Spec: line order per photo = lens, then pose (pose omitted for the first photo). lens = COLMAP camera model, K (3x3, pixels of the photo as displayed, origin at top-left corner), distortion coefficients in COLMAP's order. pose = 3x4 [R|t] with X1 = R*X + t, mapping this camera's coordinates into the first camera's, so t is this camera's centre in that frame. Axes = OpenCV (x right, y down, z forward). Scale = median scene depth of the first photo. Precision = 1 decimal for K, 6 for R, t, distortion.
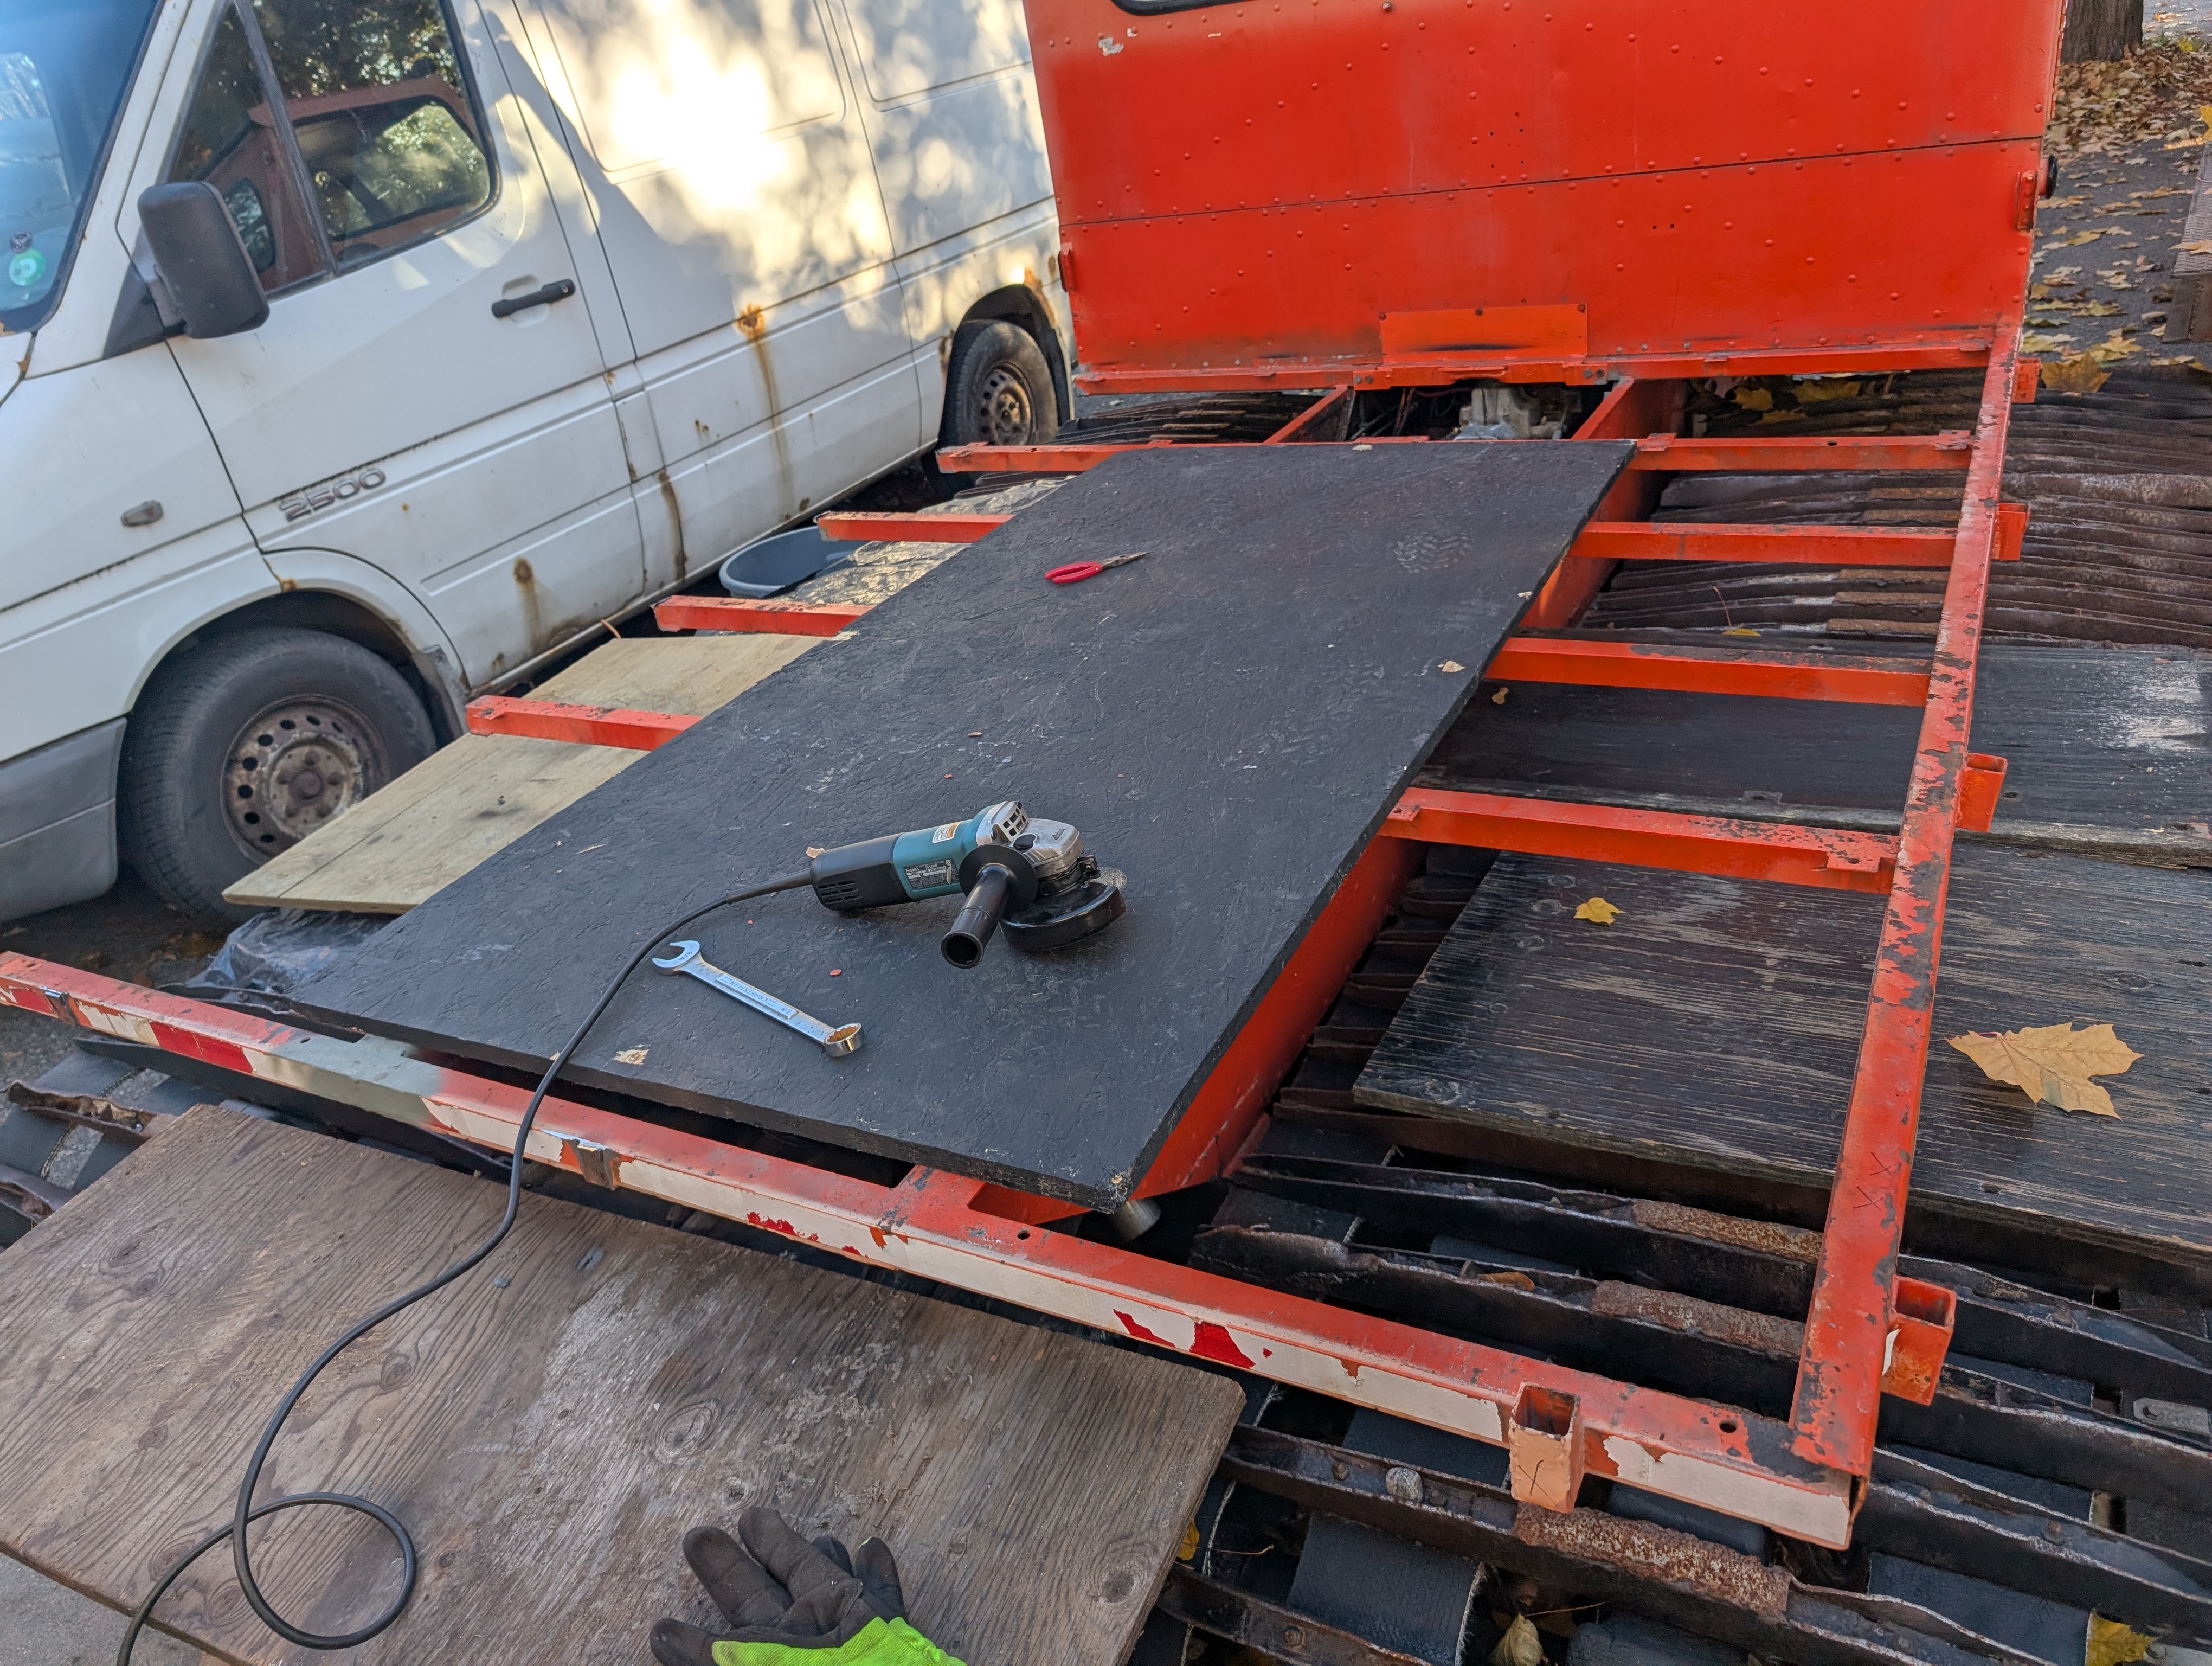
lens RADIAL K [[1573.3, 0, 1109.8], [0, 1573.3, 838.9], [0, 0, 1]] dist [0.001601, 0.000335]
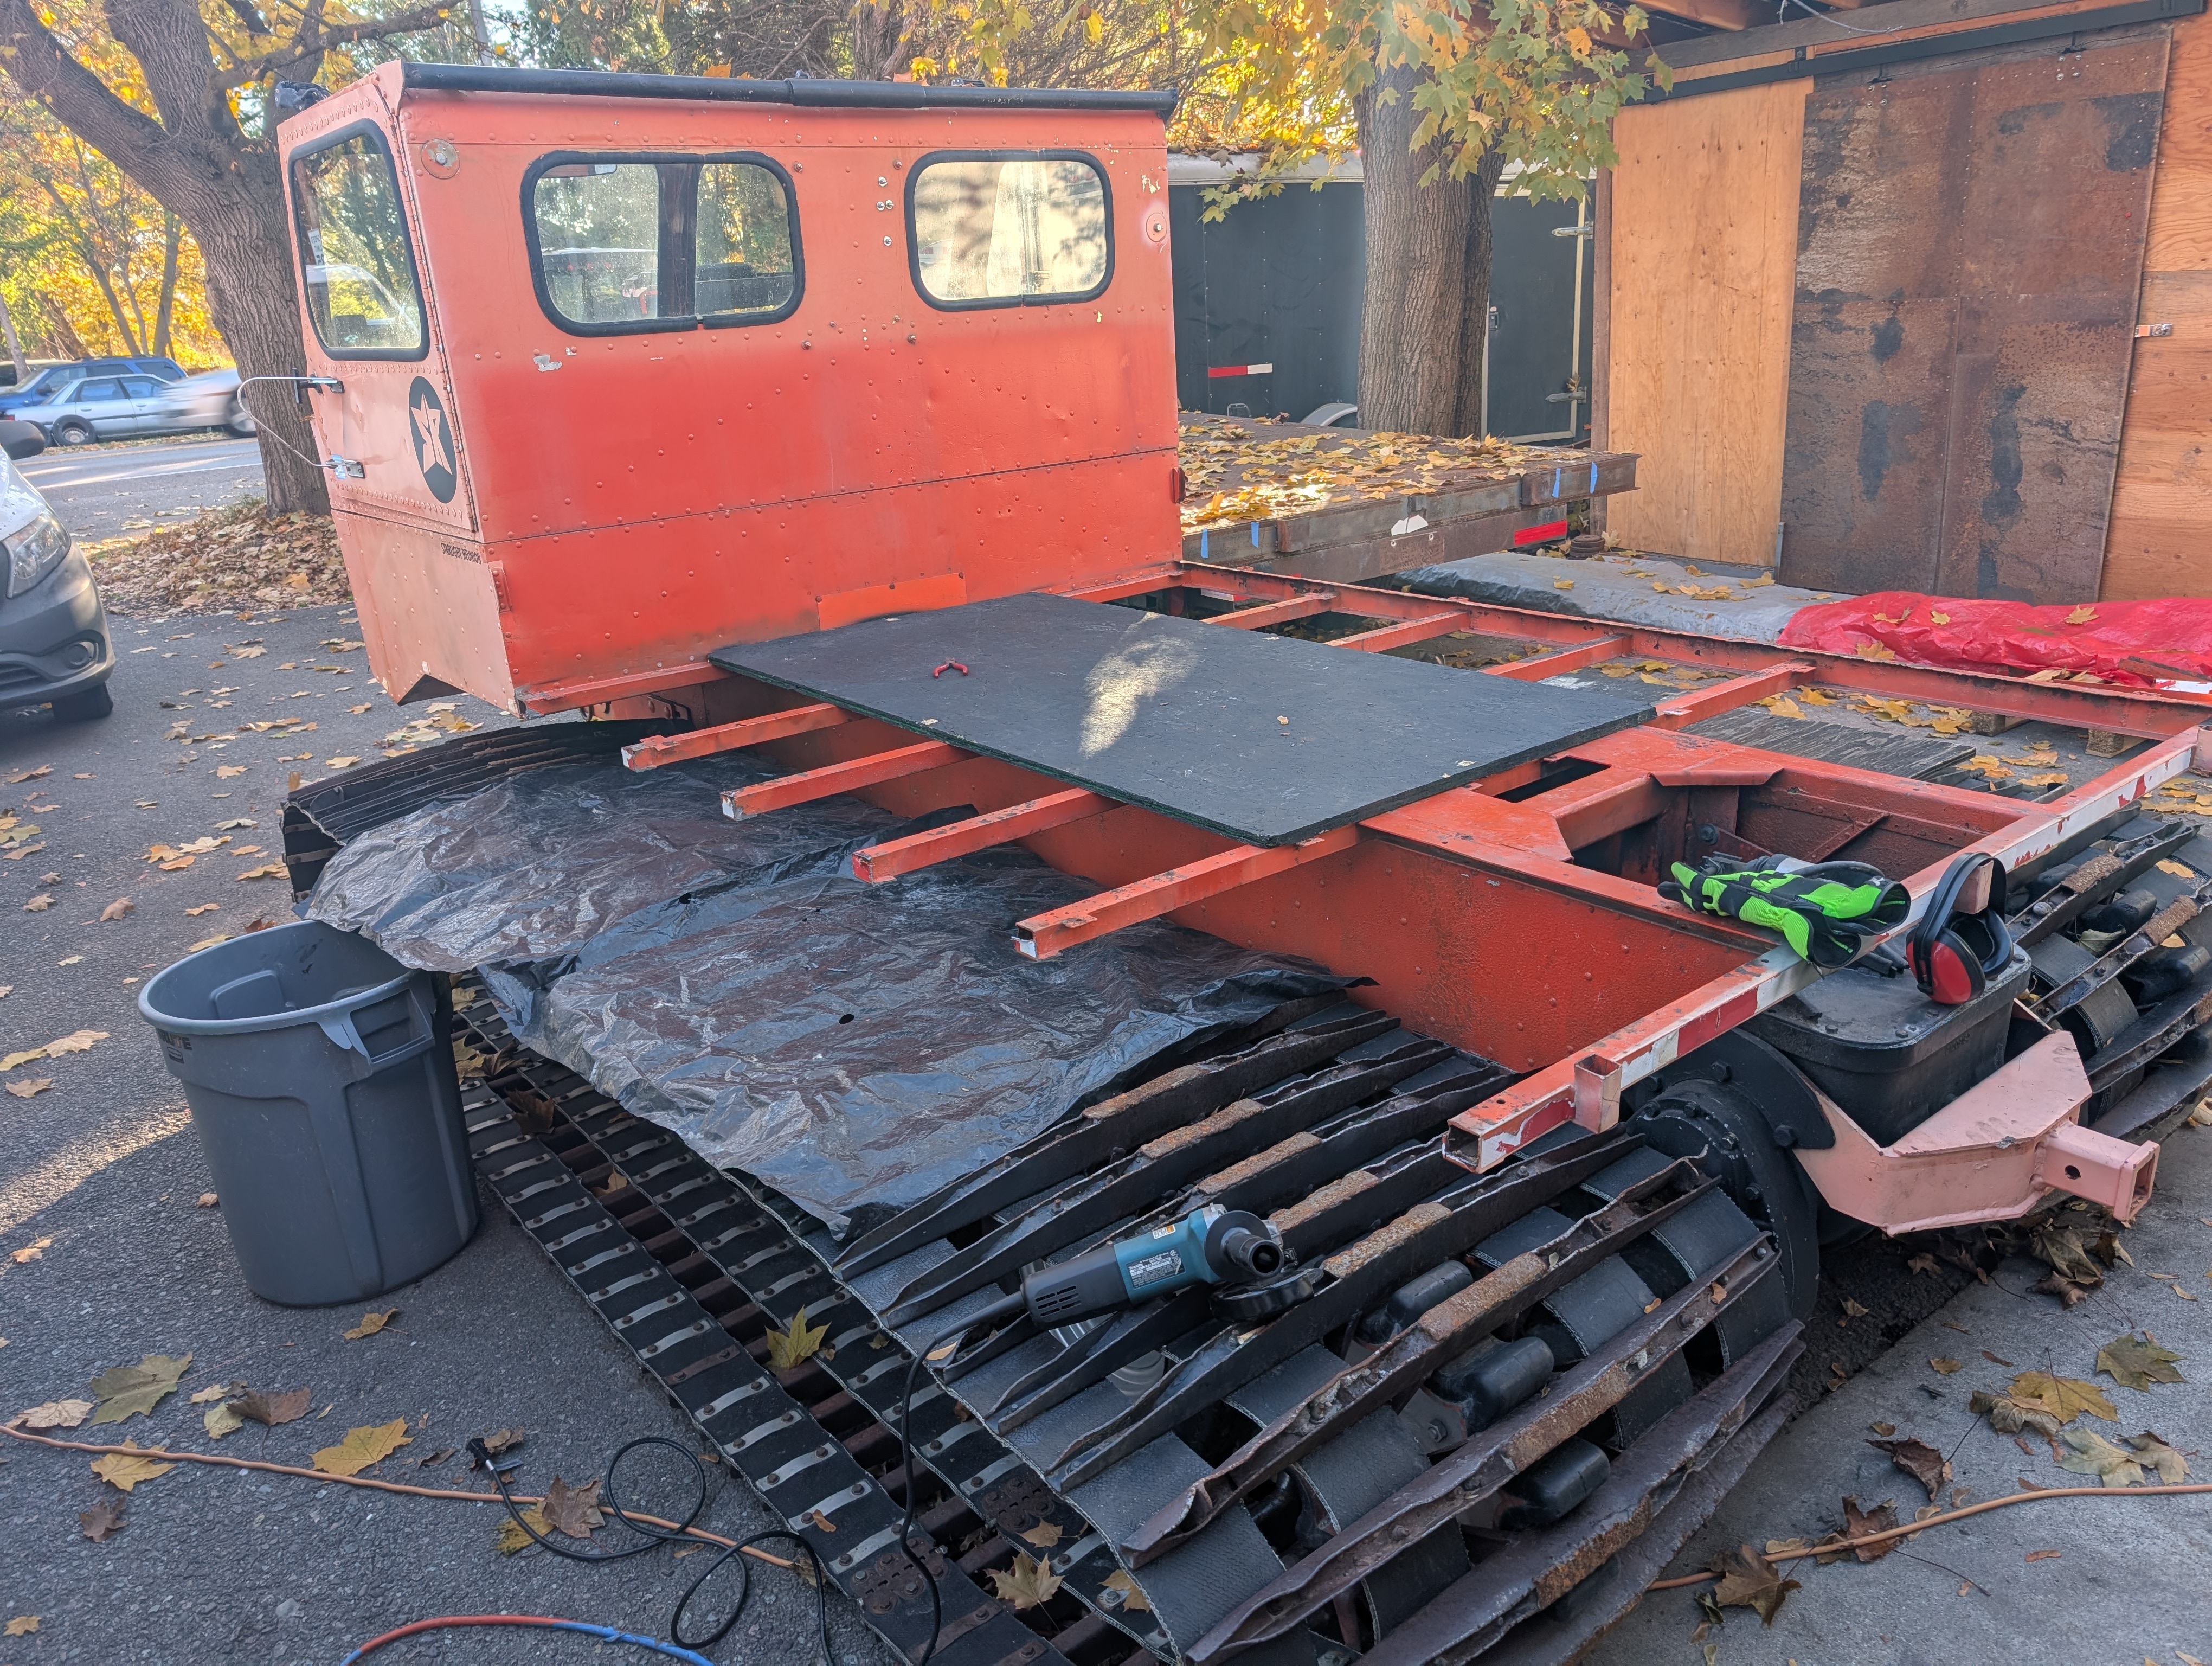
lens RADIAL K [[1573.3, 0, 1104.9], [0, 1573.3, 827.9], [0, 0, 1]] dist [0.001601, 0.000335]
pose [[0.408782, -0.167897, 0.897055, -0.811192], [0.435988, 0.899441, -0.030333, -0.060446], [-0.801755, 0.403505, 0.440876, 0.412041]]
